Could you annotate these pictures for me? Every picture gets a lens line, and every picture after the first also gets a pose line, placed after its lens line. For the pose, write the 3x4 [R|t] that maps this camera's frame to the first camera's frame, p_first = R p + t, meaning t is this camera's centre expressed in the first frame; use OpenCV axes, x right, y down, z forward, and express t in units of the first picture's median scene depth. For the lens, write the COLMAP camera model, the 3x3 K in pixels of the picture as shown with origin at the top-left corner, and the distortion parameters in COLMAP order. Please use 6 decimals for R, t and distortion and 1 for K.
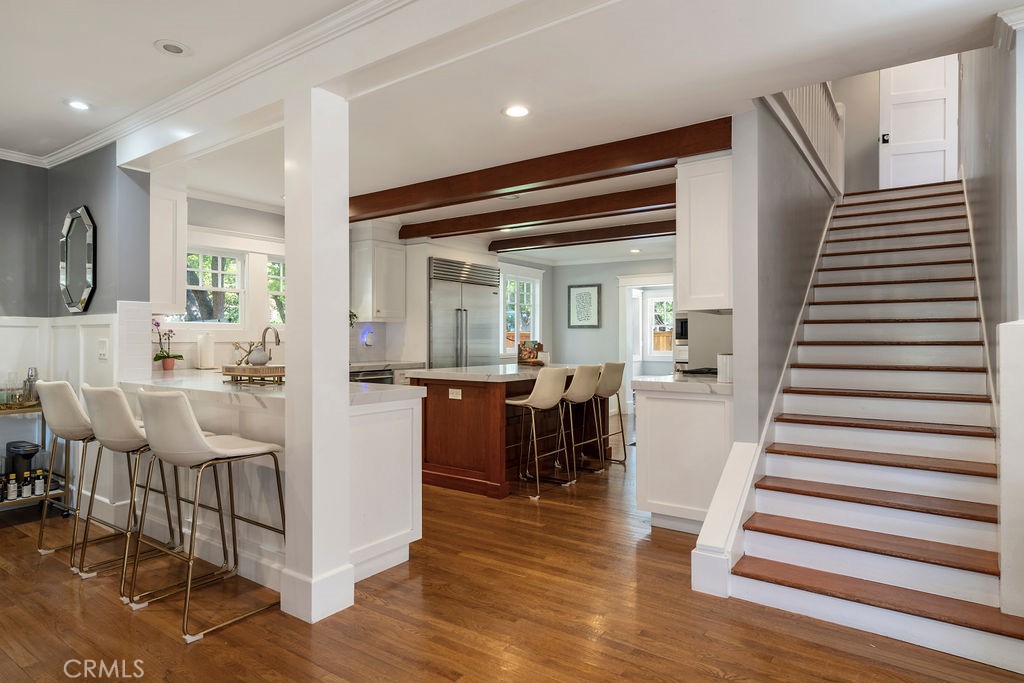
lens RADIAL K [[581.4, 0, 512.0], [0, 581.4, 341.5], [0, 0, 1]] dist [0.001598, 0.000634]
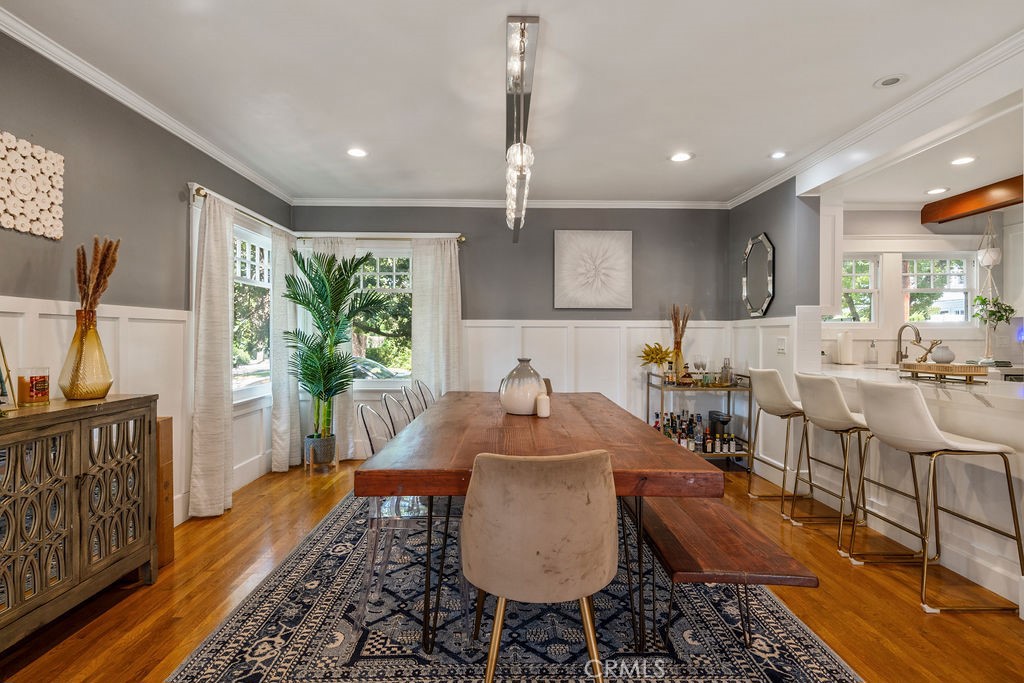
lens RADIAL K [[531.2, 0, 511.4], [0, 531.2, 337.0], [0, 0, 1]] dist [0.001272, 0.001271]
pose [[0.583573, 0.001825, -0.812059, -0.123110], [-0.004696, 0.999988, -0.001127, -0.000290], [0.812047, 0.004471, 0.583575, -0.146570]]
